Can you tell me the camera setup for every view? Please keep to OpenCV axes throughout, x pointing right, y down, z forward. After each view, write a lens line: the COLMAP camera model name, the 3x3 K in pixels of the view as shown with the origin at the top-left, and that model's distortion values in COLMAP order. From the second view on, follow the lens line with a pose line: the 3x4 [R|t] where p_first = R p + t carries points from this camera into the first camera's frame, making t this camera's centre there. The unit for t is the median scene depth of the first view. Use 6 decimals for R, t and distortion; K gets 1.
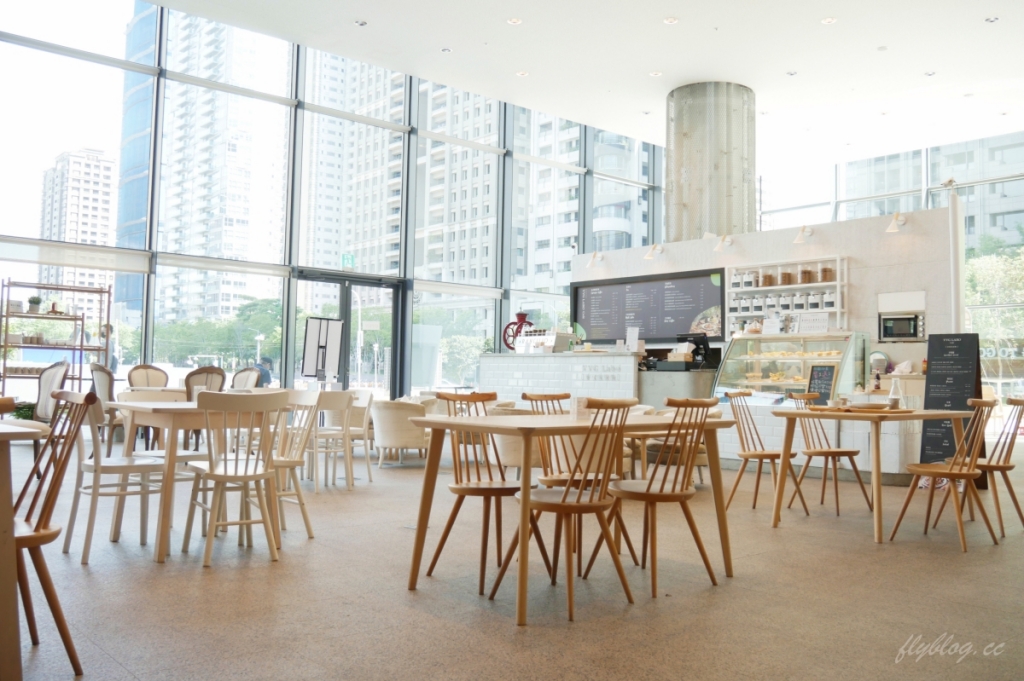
lens RADIAL K [[886.3, 0, 512.0], [0, 886.3, 340.5], [0, 0, 1]] dist [-0.005876, -0.005257]
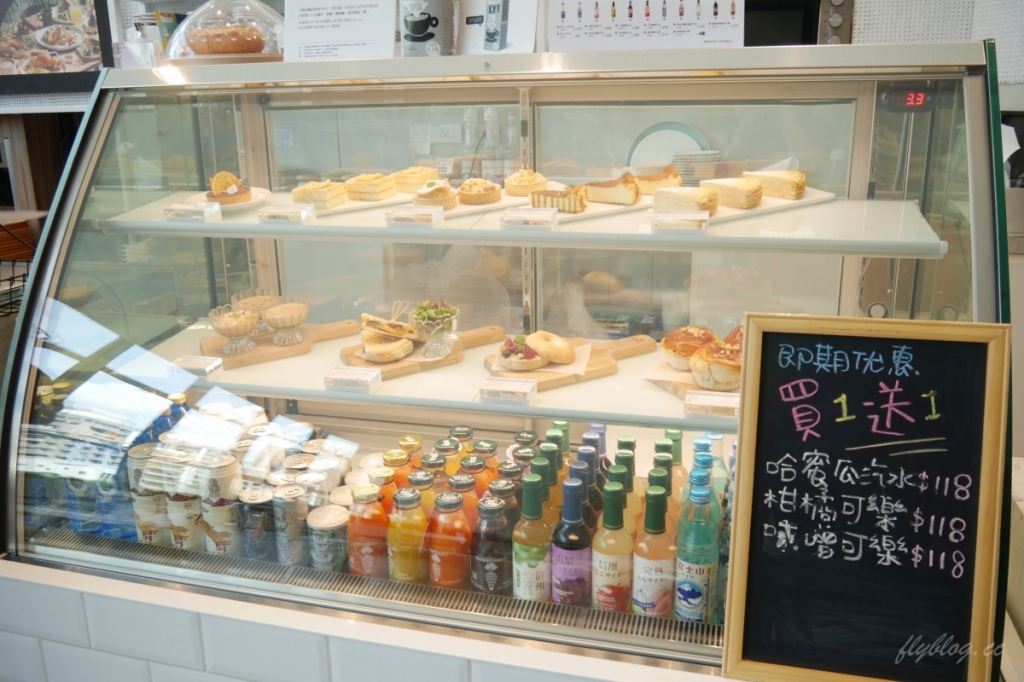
lens RADIAL K [[886.3, 0, 512.0], [0, 886.3, 341.0], [0, 0, 1]] dist [-0.005876, -0.005257]
pose [[0.827190, -0.171030, 0.535263, 0.245074], [0.006719, 0.955498, 0.294921, -0.006638], [-0.561883, -0.240359, 0.791527, 0.925200]]
